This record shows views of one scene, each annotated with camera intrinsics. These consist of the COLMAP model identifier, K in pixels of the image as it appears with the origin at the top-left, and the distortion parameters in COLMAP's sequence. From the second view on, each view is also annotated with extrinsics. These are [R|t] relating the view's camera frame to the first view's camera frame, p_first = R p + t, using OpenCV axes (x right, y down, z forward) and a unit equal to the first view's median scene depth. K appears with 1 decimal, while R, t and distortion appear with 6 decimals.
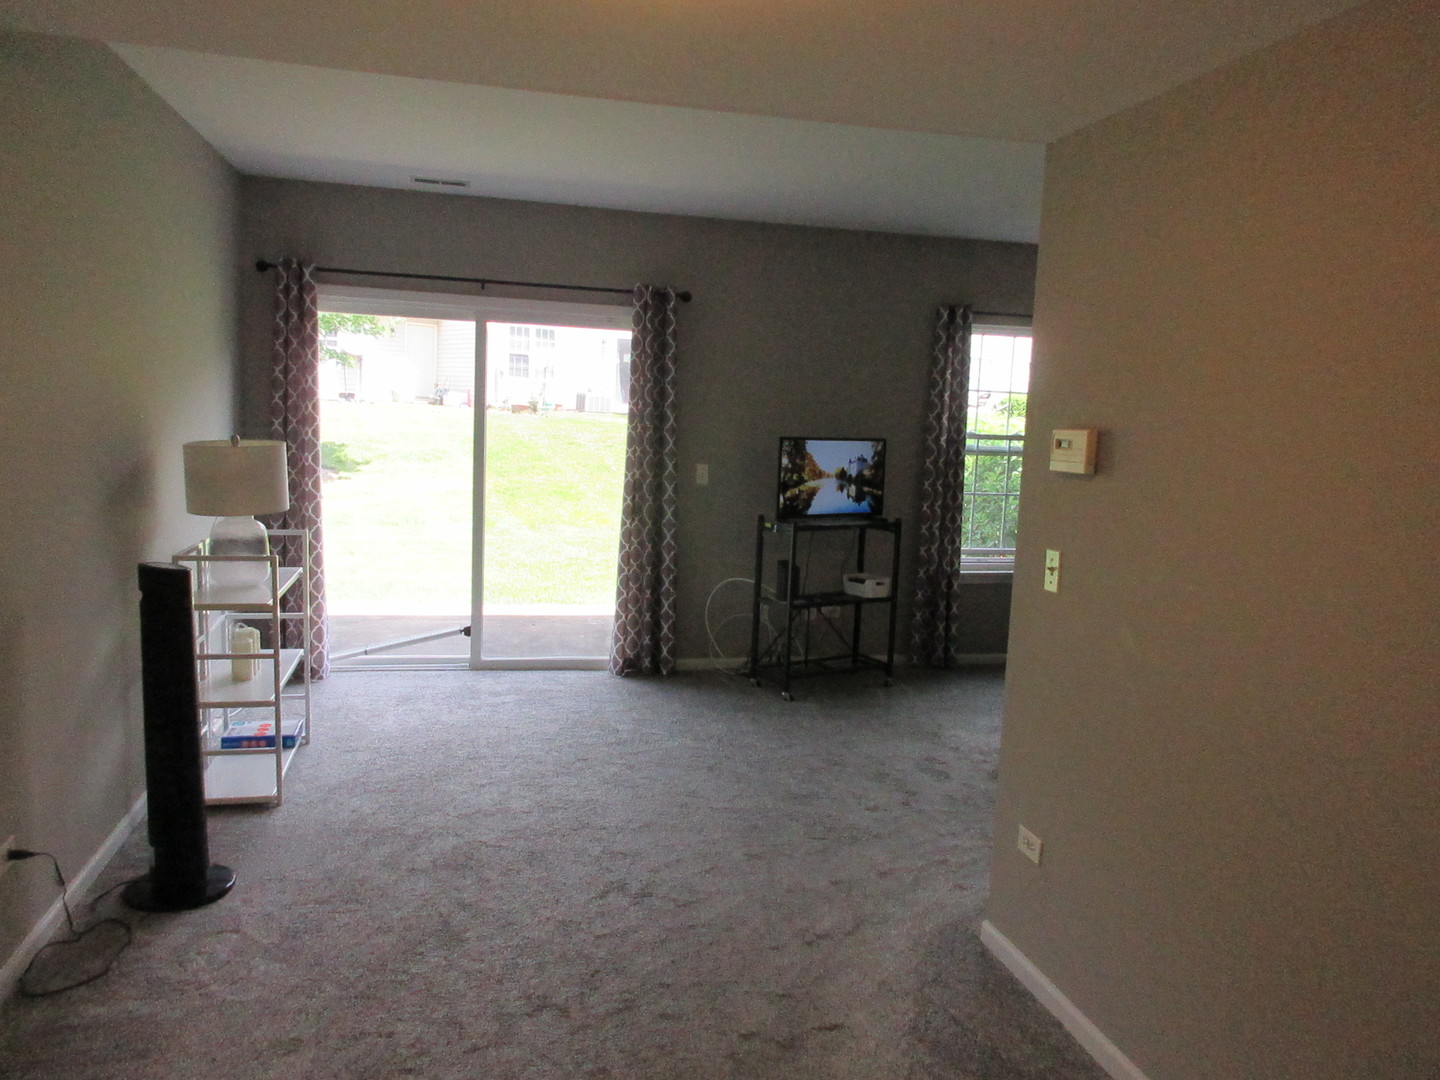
lens RADIAL K [[1036.7, 0, 718.2], [0, 1036.7, 558.6], [0, 0, 1]] dist [-0.005518, 0.000736]
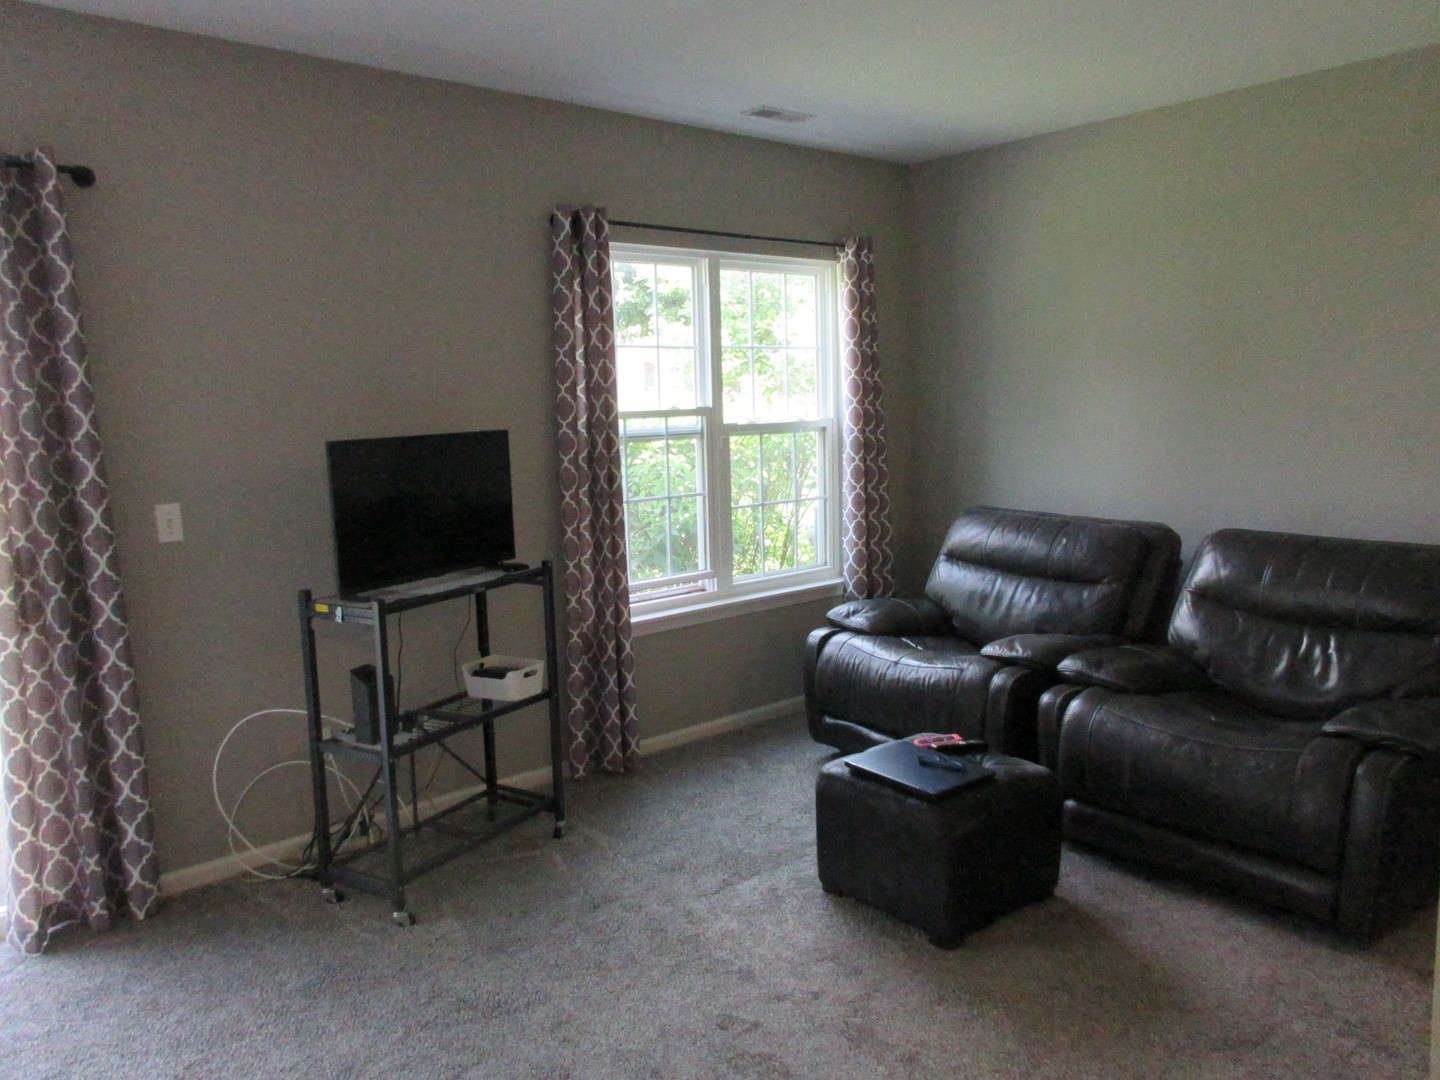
lens RADIAL K [[1064.8, 0, 716.6], [0, 1064.8, 547.9], [0, 0, 1]] dist [-0.009080, 0.025780]
pose [[0.887592, -0.124612, 0.443455, -0.009842], [0.122297, 0.991913, 0.033947, -0.053816], [-0.444099, 0.024102, 0.895654, 0.399873]]
